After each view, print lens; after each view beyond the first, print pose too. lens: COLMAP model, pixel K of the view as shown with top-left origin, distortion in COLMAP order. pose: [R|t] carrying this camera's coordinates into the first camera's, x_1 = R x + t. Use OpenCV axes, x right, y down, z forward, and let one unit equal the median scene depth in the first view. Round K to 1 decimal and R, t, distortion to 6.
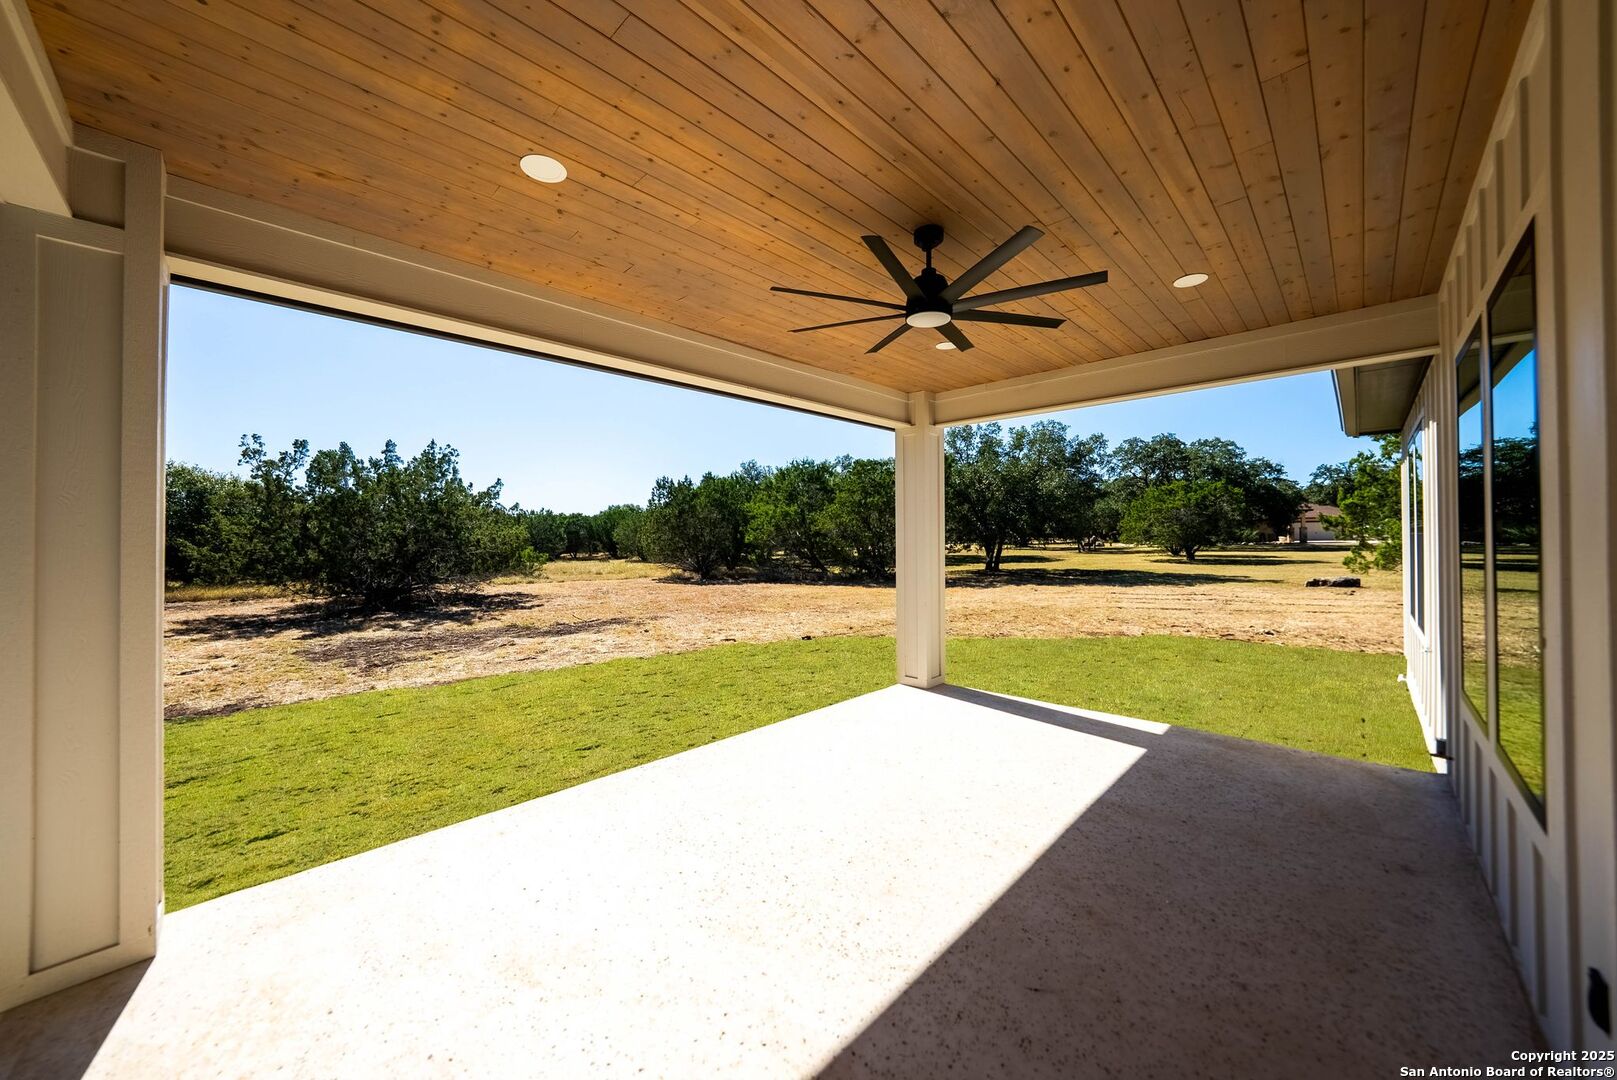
lens RADIAL K [[617.7, 0, 815.1], [0, 617.7, 531.4], [0, 0, 1]] dist [-0.011983, 0.000219]
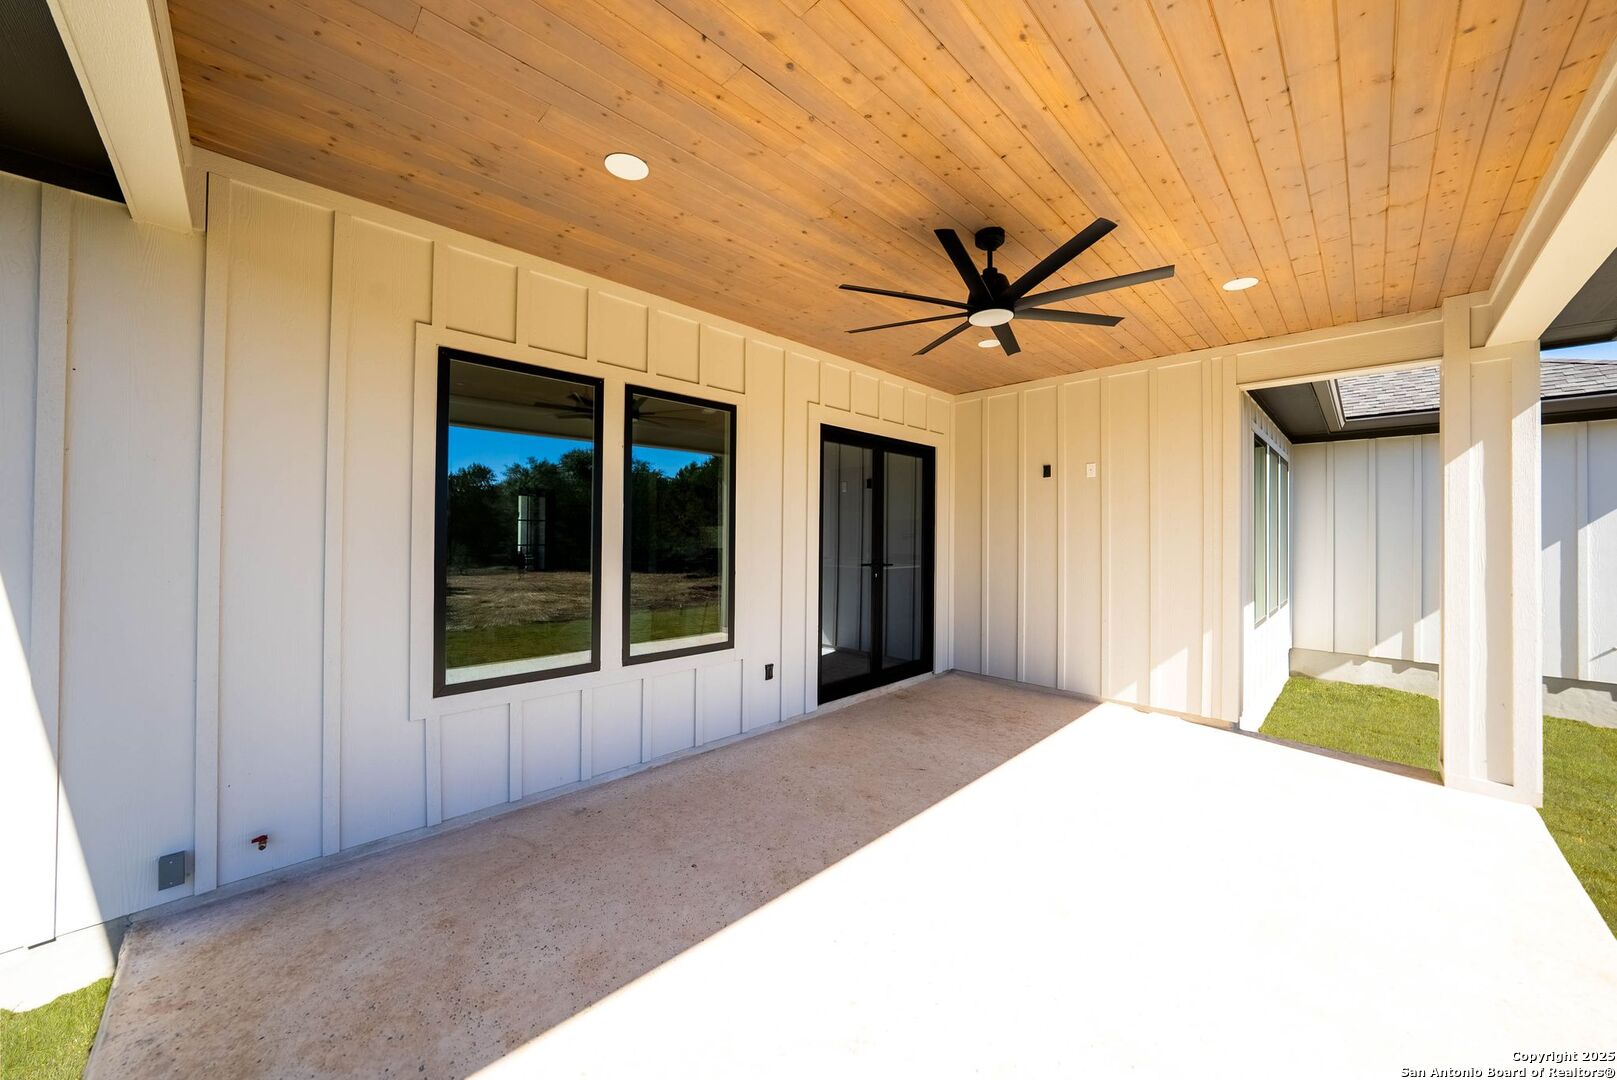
lens RADIAL K [[617.7, 0, 815.1], [0, 617.7, 531.4], [0, 0, 1]] dist [-0.011983, 0.000219]
pose [[-0.999856, -0.000635, 0.016954, 0.397349], [-0.000761, 0.999972, -0.007427, 0.015581], [-0.016949, -0.007439, -0.999829, 1.757358]]
